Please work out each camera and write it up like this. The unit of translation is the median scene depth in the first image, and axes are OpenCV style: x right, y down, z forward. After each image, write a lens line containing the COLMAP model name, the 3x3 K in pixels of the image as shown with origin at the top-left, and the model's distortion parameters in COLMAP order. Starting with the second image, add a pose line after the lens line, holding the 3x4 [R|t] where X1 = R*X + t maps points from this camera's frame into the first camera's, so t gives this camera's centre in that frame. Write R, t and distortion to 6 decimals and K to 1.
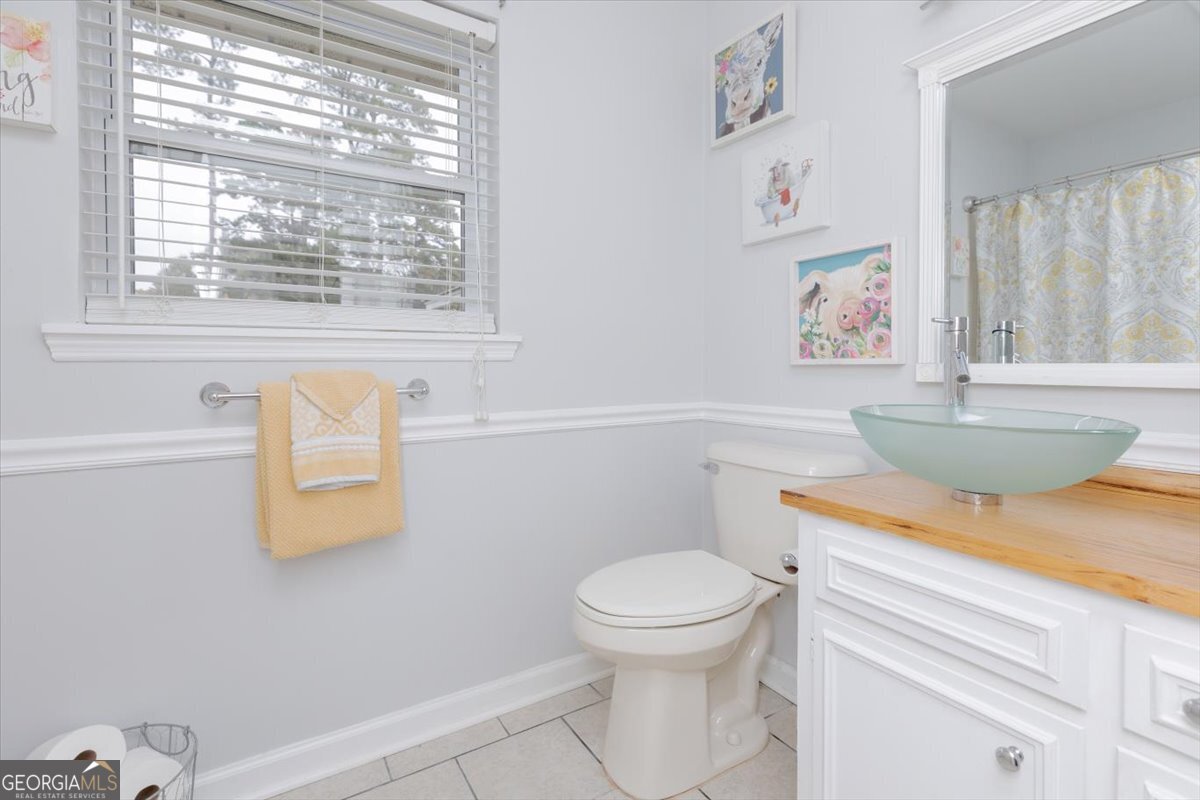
lens RADIAL K [[552.5, 0, 607.4], [0, 552.5, 363.9], [0, 0, 1]] dist [0.002374, -0.000088]
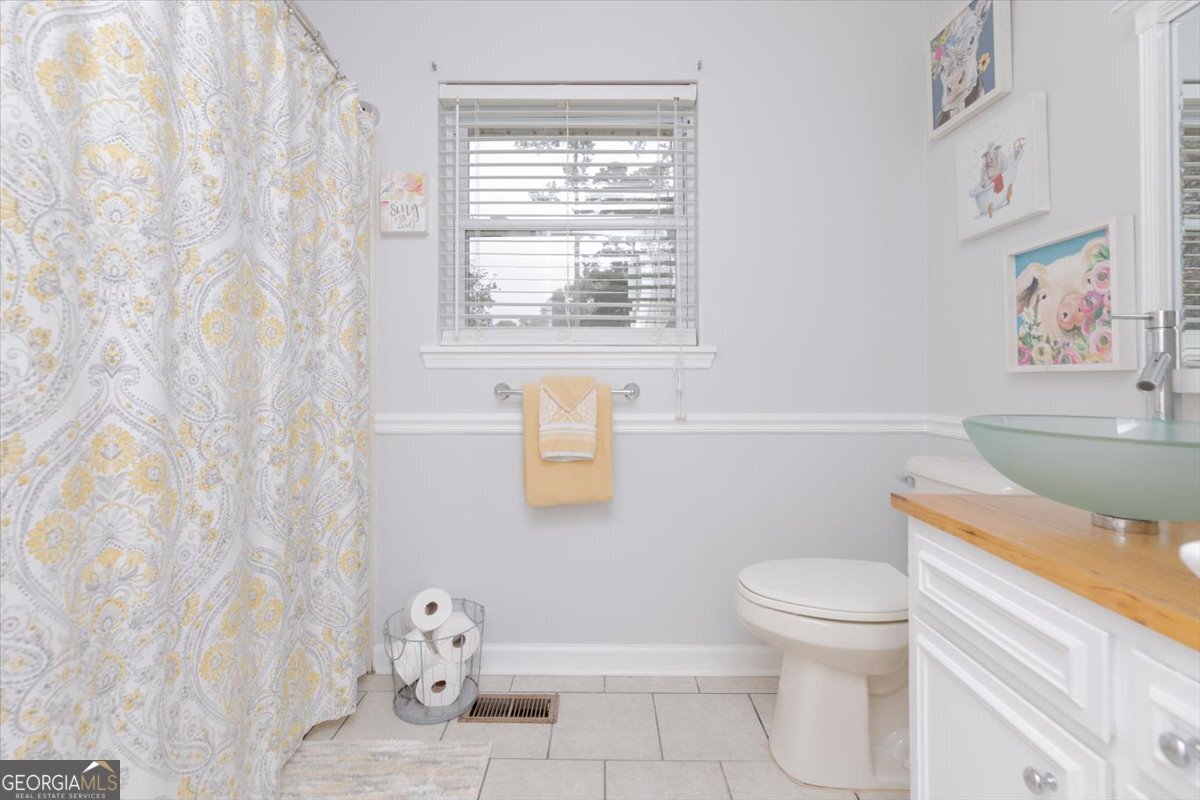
lens RADIAL K [[552.5, 0, 592.5], [0, 552.5, 362.9], [0, 0, 1]] dist [0.002374, -0.000088]
pose [[0.834042, -0.008047, -0.551642, 0.291495], [-0.005693, 0.999715, -0.023190, 0.011527], [0.551671, 0.022482, 0.833759, -0.105585]]
